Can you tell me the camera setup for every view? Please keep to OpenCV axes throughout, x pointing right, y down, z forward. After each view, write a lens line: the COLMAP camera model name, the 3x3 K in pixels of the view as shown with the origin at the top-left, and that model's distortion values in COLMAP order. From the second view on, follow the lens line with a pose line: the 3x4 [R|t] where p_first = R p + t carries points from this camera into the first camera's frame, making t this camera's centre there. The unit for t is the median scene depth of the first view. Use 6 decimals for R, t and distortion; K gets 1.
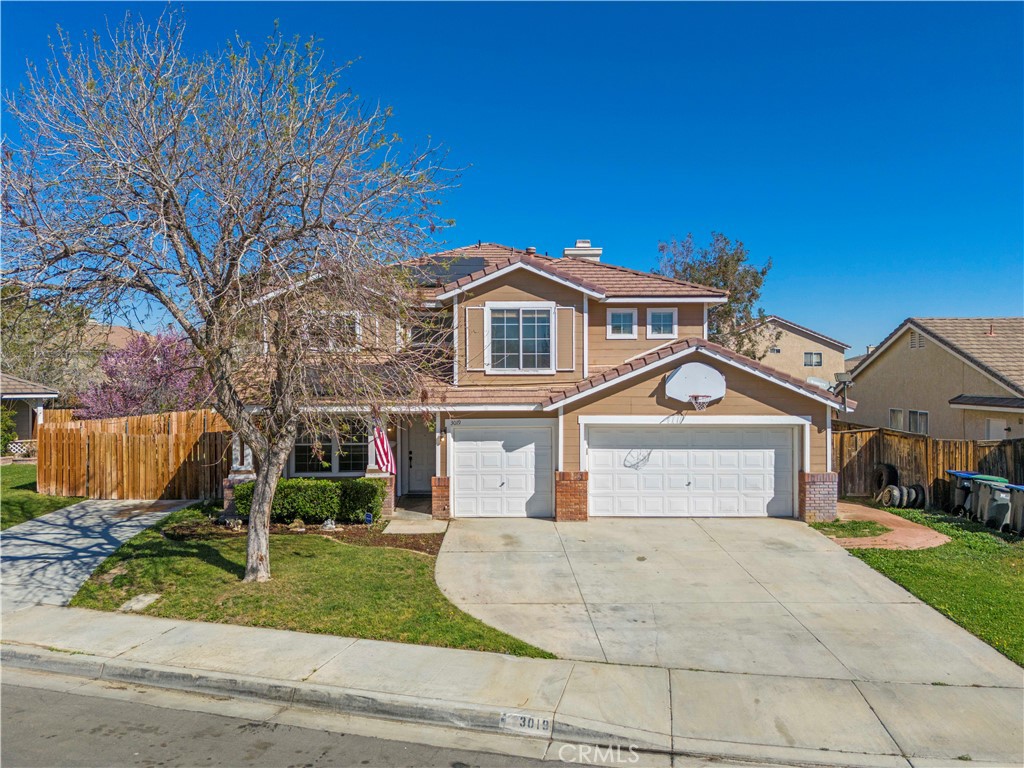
lens RADIAL K [[755.0, 0, 514.8], [0, 755.0, 382.8], [0, 0, 1]] dist [0.072430, -0.059255]
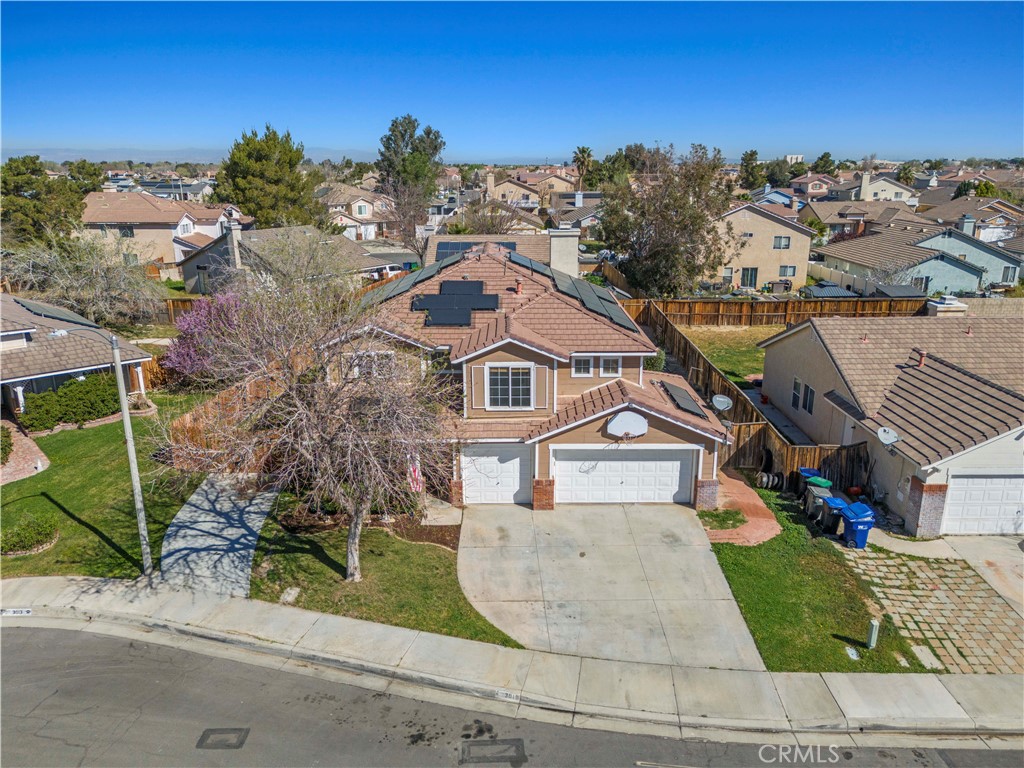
lens RADIAL K [[755.0, 0, 514.8], [0, 755.0, 382.8], [0, 0, 1]] dist [0.072430, -0.059255]
pose [[0.999997, 0.000111, 0.002624, 0.016221], [-0.000813, 0.963027, 0.269403, -0.553271], [-0.002497, -0.269404, 0.963024, -0.463637]]
